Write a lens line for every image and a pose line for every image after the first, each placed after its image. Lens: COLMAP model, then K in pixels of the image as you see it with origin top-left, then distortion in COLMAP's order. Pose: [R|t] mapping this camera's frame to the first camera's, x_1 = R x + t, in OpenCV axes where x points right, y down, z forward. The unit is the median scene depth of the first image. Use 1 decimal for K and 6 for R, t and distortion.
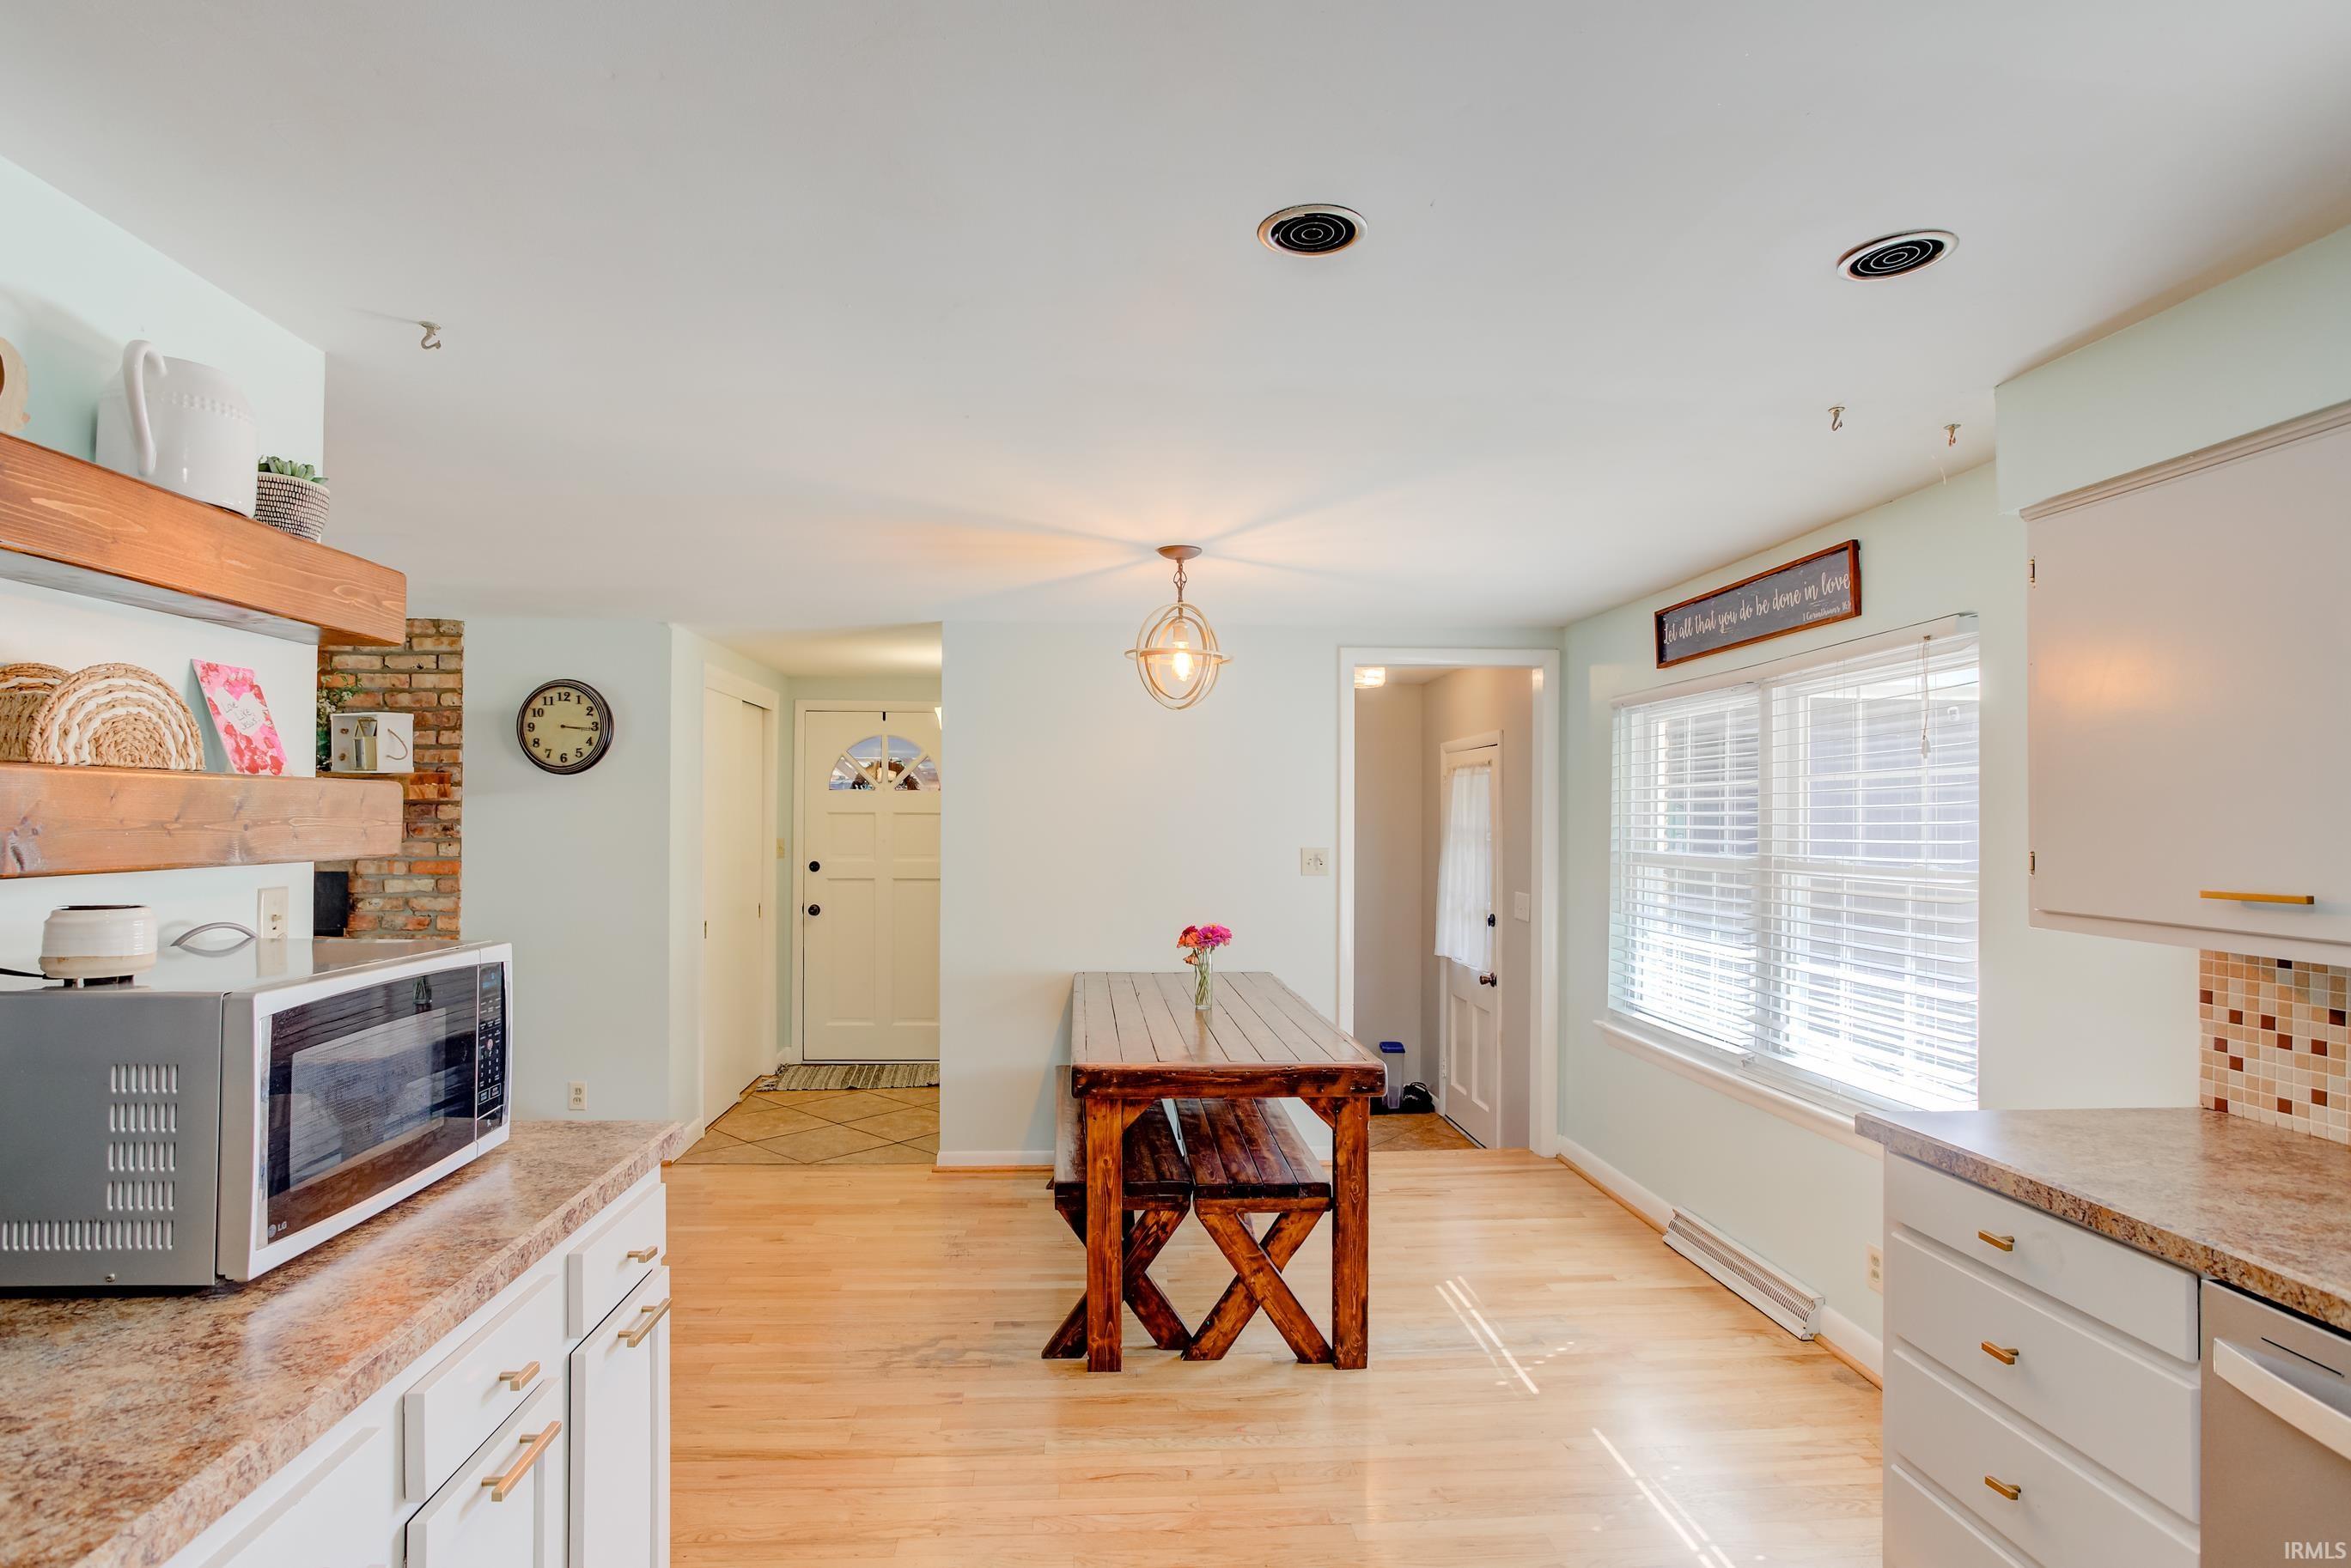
lens RADIAL K [[1195.5, 0, 1169.6], [0, 1195.5, 794.7], [0, 0, 1]] dist [-0.070297, 0.050198]
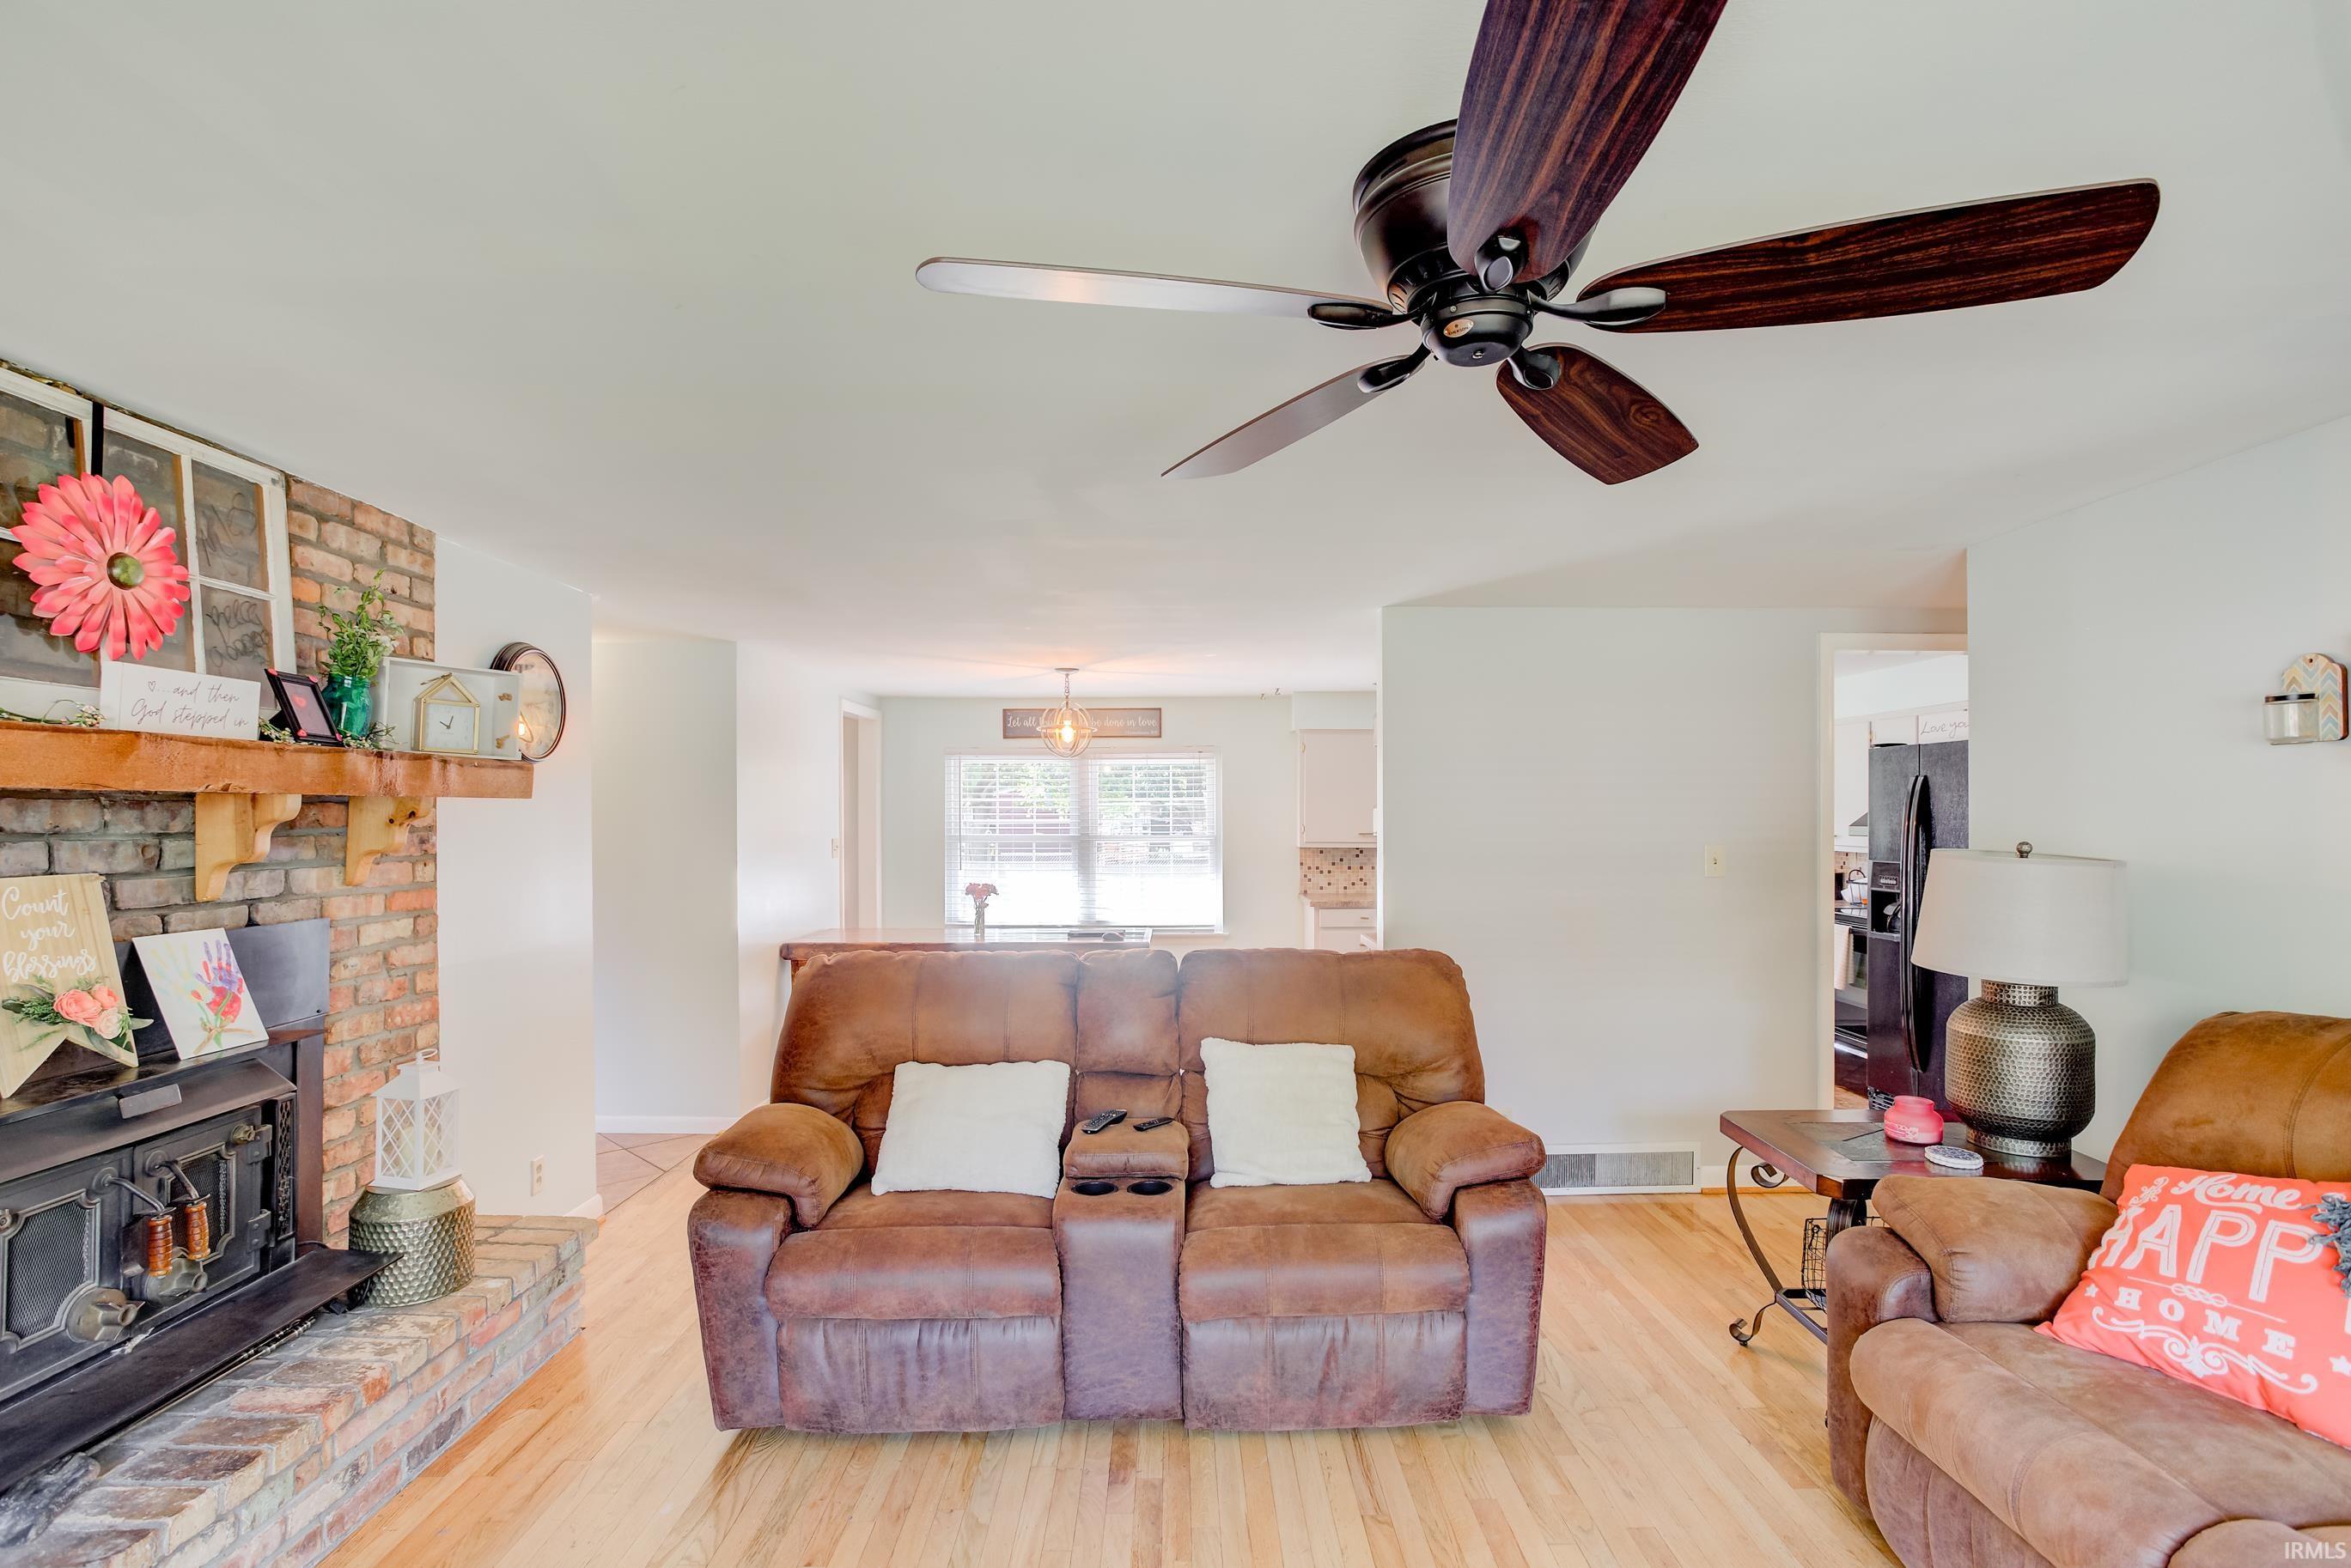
lens RADIAL K [[1159.1, 0, 1173.3], [0, 1159.1, 788.0], [0, 0, 1]] dist [-0.065982, 0.037612]
pose [[0.047963, 0.019435, 0.998660, -1.797910], [-0.018700, 0.999653, -0.018556, 0.004177], [-0.998674, -0.017785, 0.048310, 0.783091]]
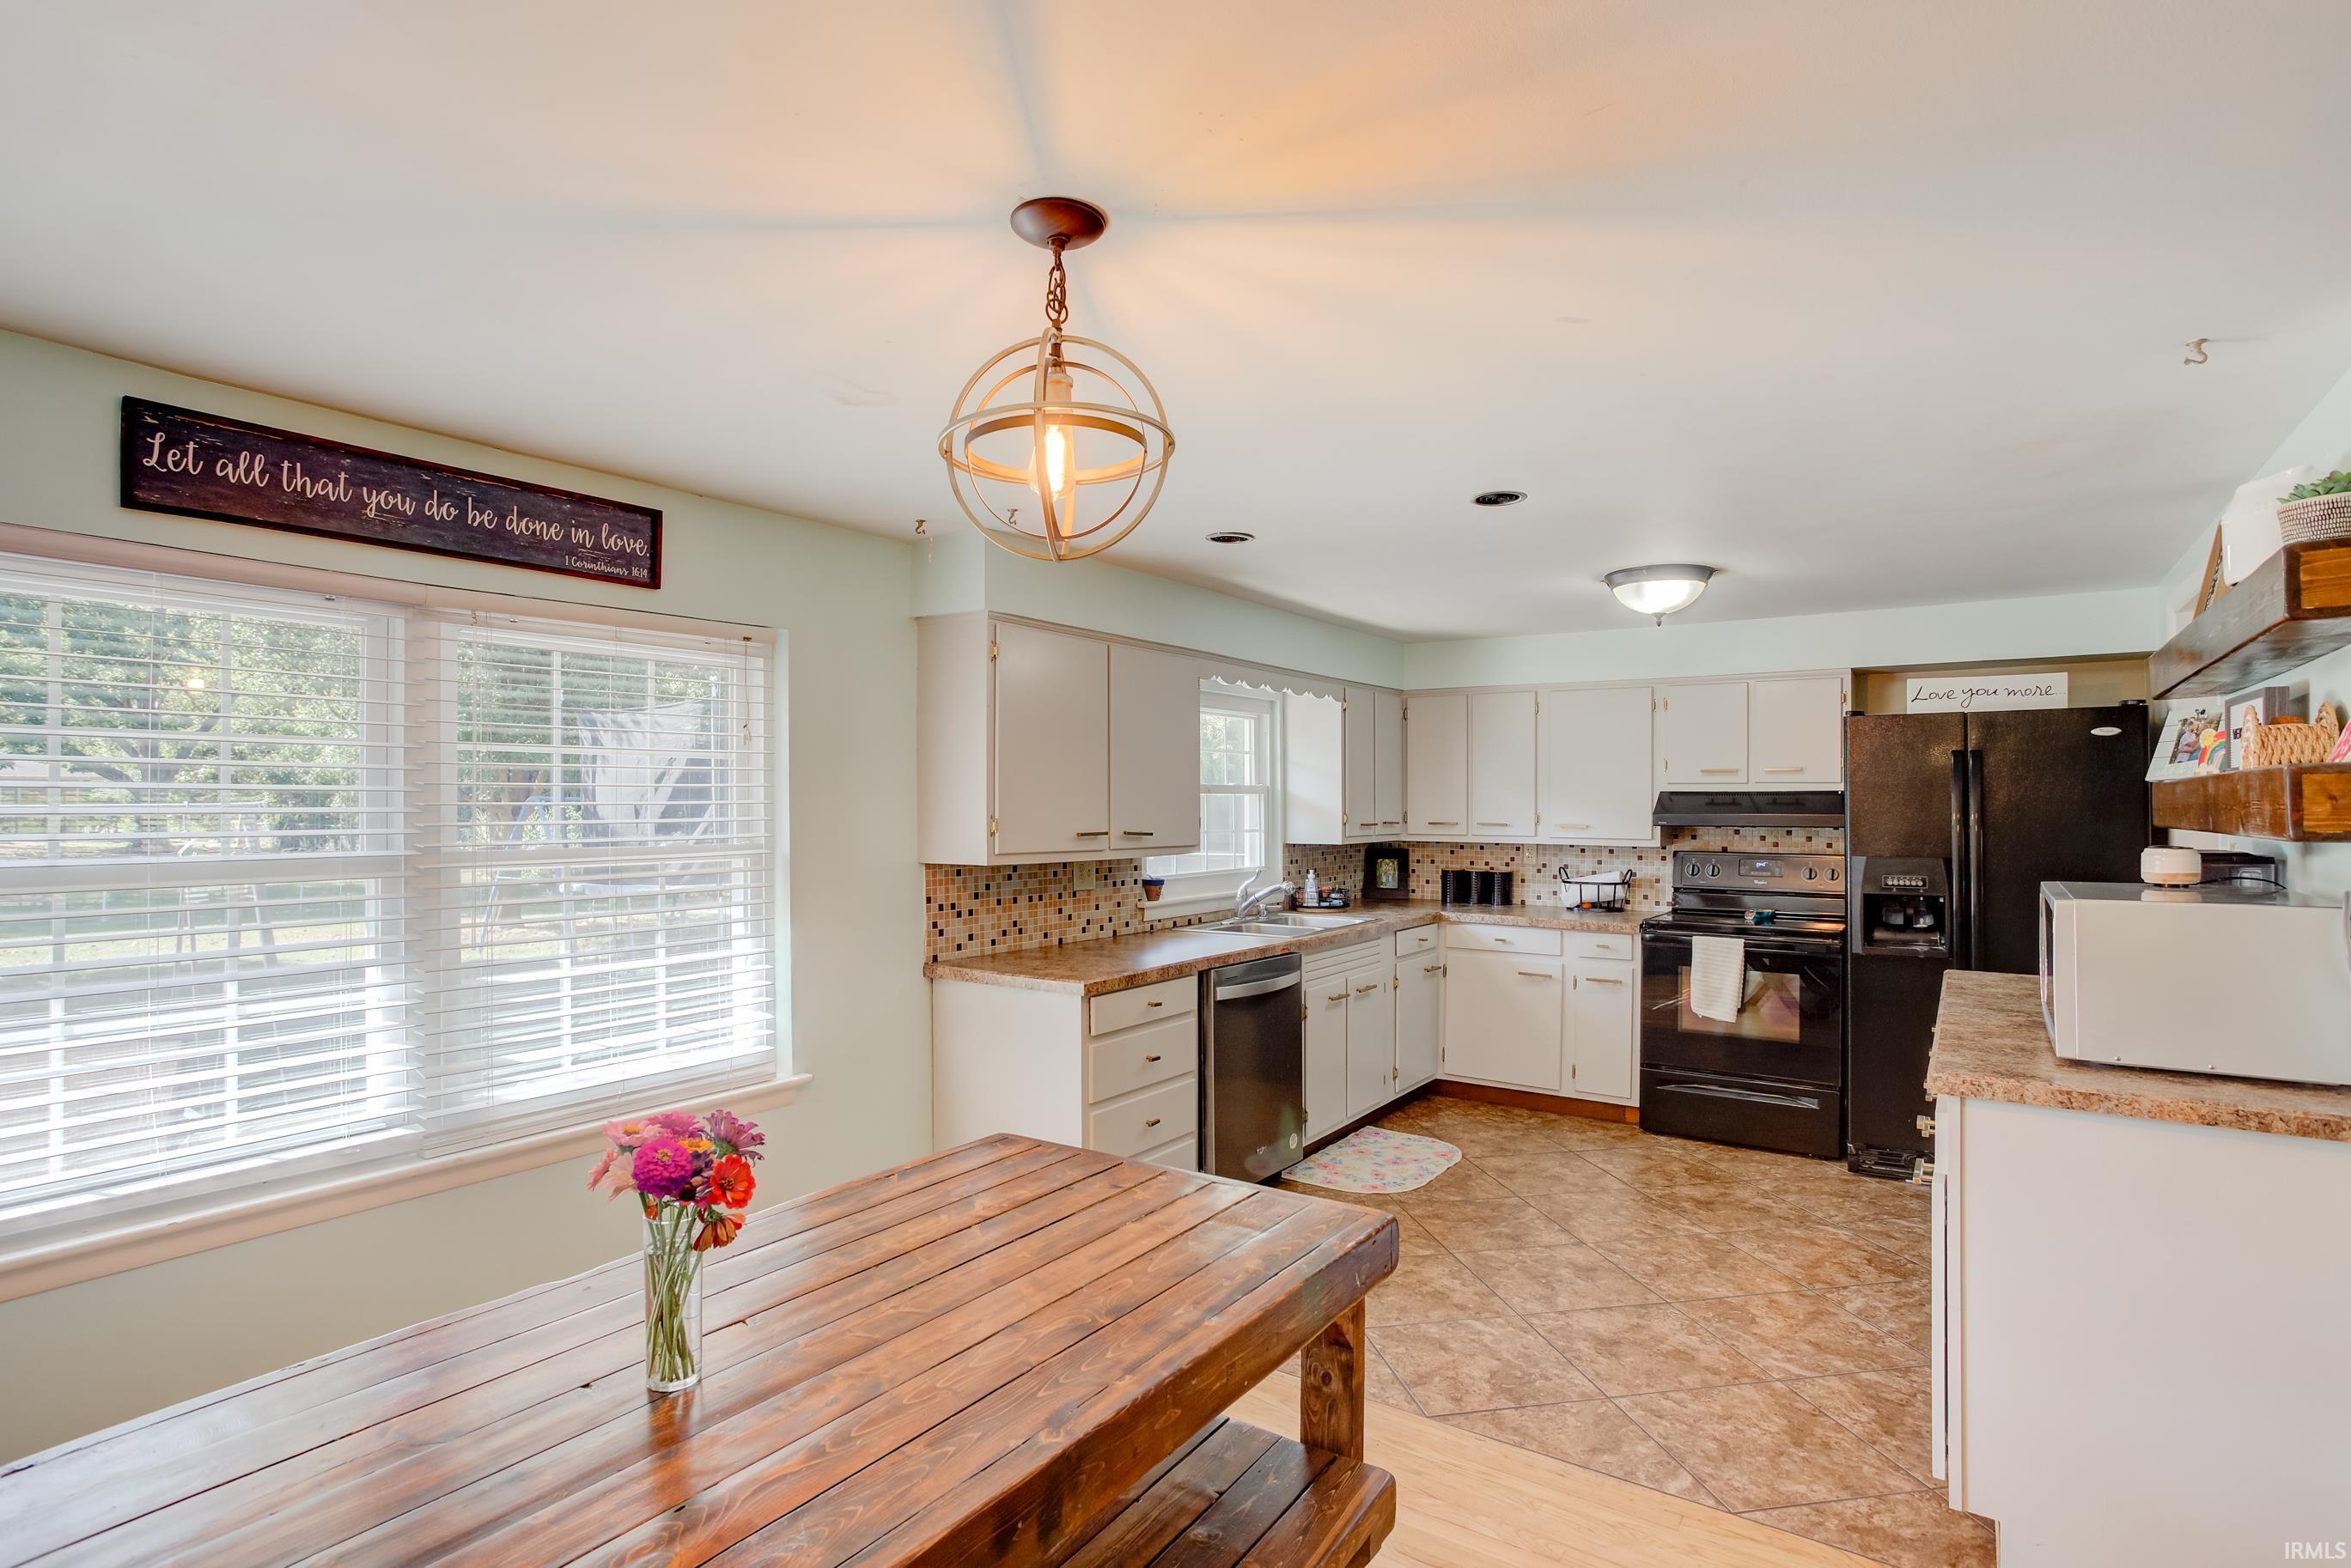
lens RADIAL K [[1159.1, 0, 1173.3], [0, 1159.1, 788.0], [0, 0, 1]] dist [-0.065982, 0.037612]
pose [[-0.776391, 0.004994, 0.630232, -0.317039], [-0.016098, 0.999485, -0.027752, 0.029236], [-0.630046, -0.031692, -0.775911, 1.348922]]
